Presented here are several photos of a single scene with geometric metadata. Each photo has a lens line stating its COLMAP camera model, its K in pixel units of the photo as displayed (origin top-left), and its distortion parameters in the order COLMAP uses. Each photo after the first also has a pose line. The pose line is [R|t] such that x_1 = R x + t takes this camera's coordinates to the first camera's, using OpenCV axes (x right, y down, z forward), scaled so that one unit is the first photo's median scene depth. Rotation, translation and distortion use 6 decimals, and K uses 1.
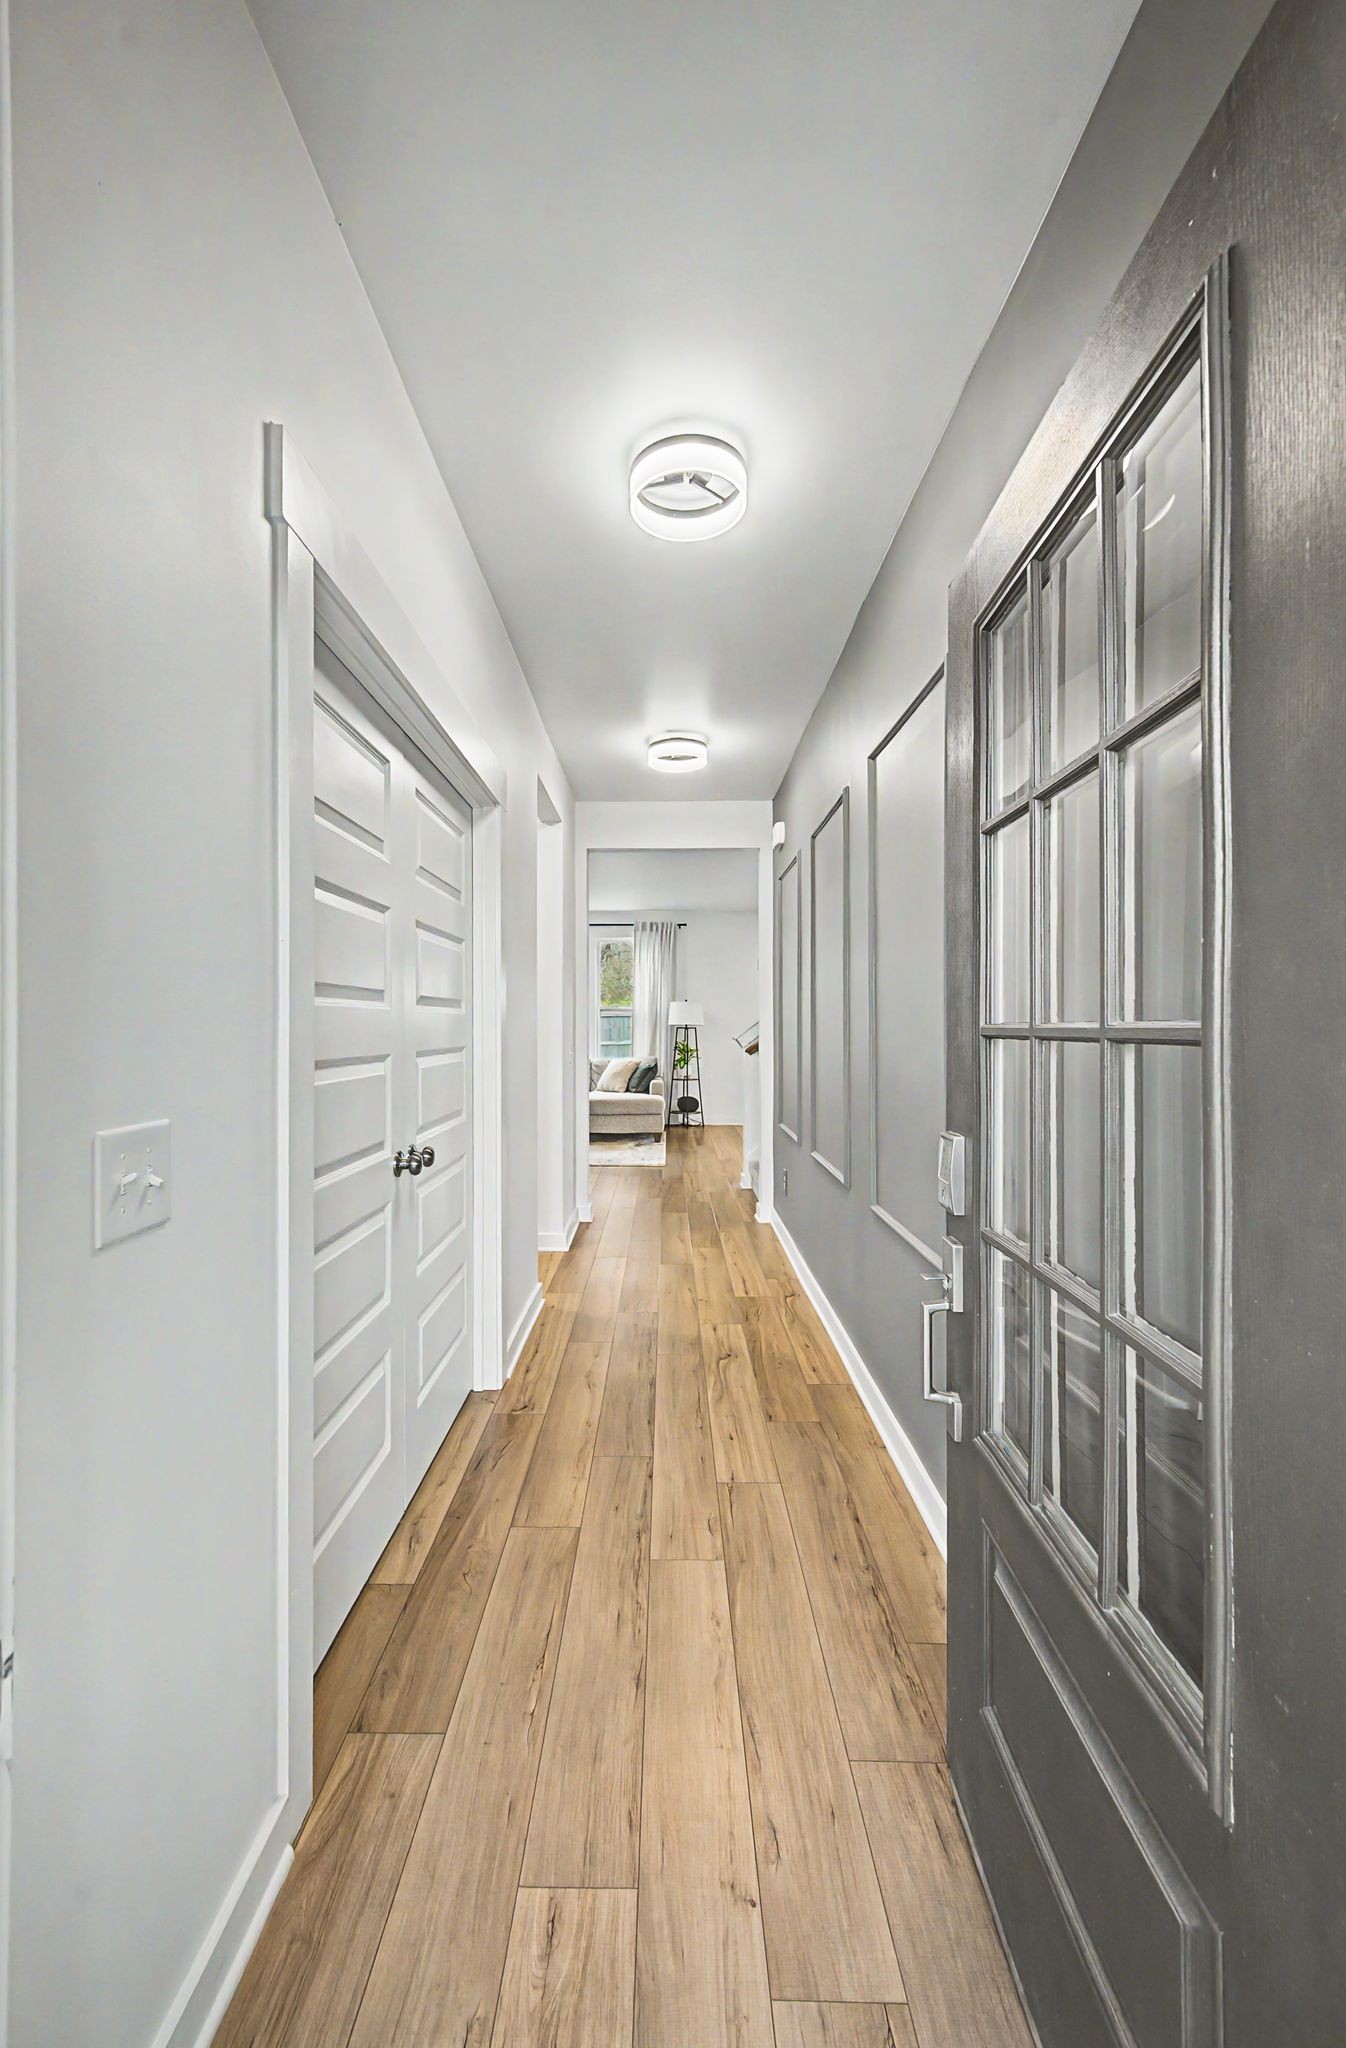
lens RADIAL K [[824.6, 0, 671.5], [0, 824.6, 1024.1], [0, 0, 1]] dist [0.000109, 0.000010]
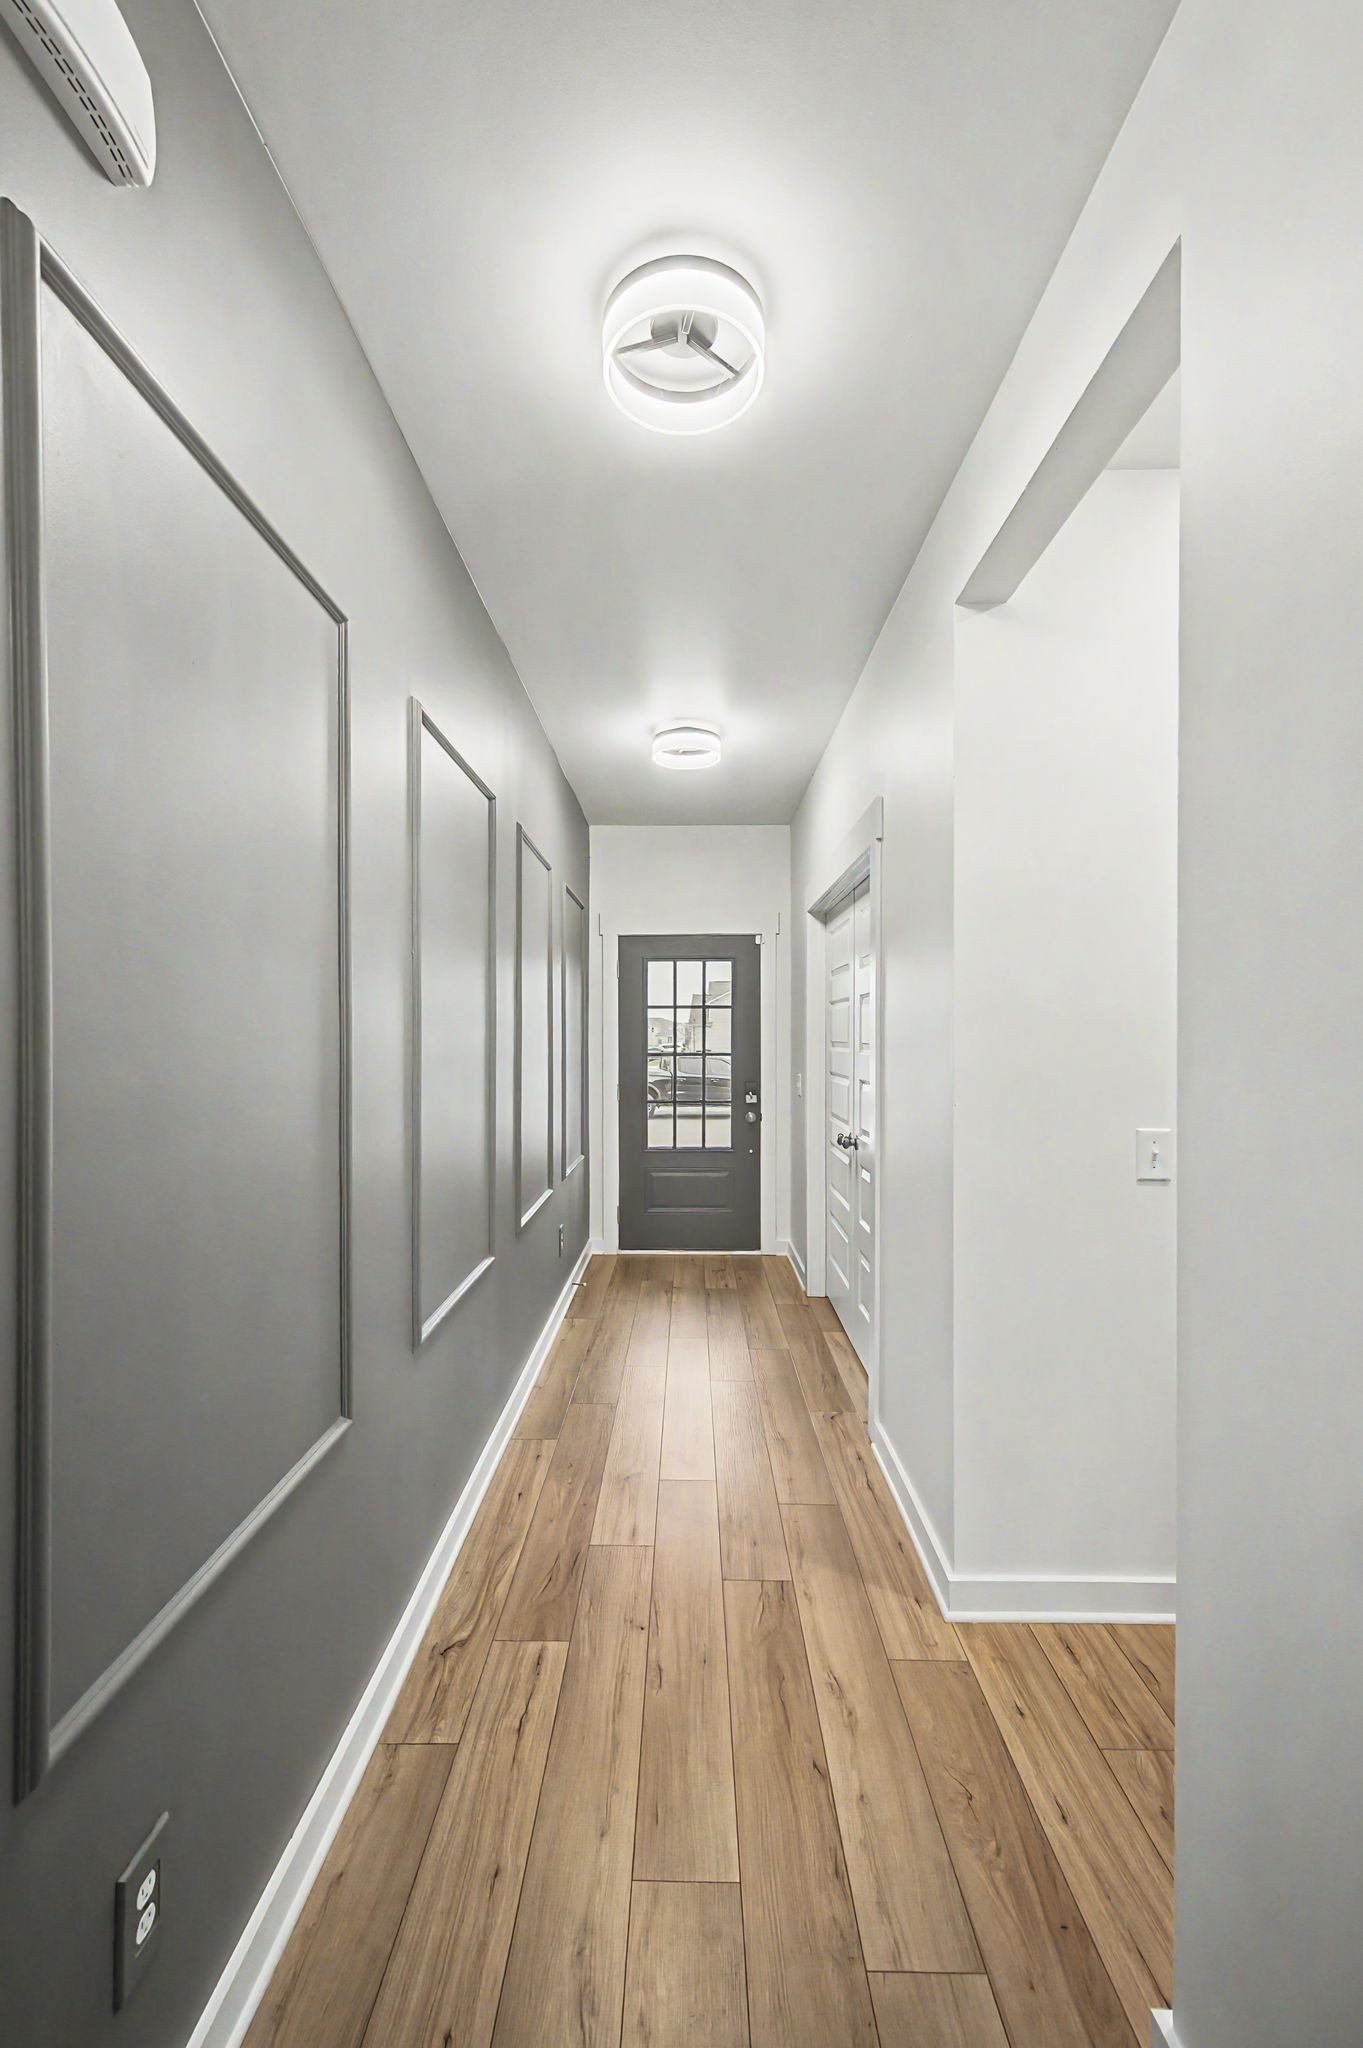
lens RADIAL K [[902.5, 0, 679.0], [0, 902.5, 1029.9], [0, 0, 1]] dist [-0.003133, -0.000394]
pose [[-0.999894, 0.000730, 0.014517, 0.005590], [0.000662, 0.999989, -0.004681, -0.034861], [-0.014520, -0.004671, -0.999884, 1.834646]]
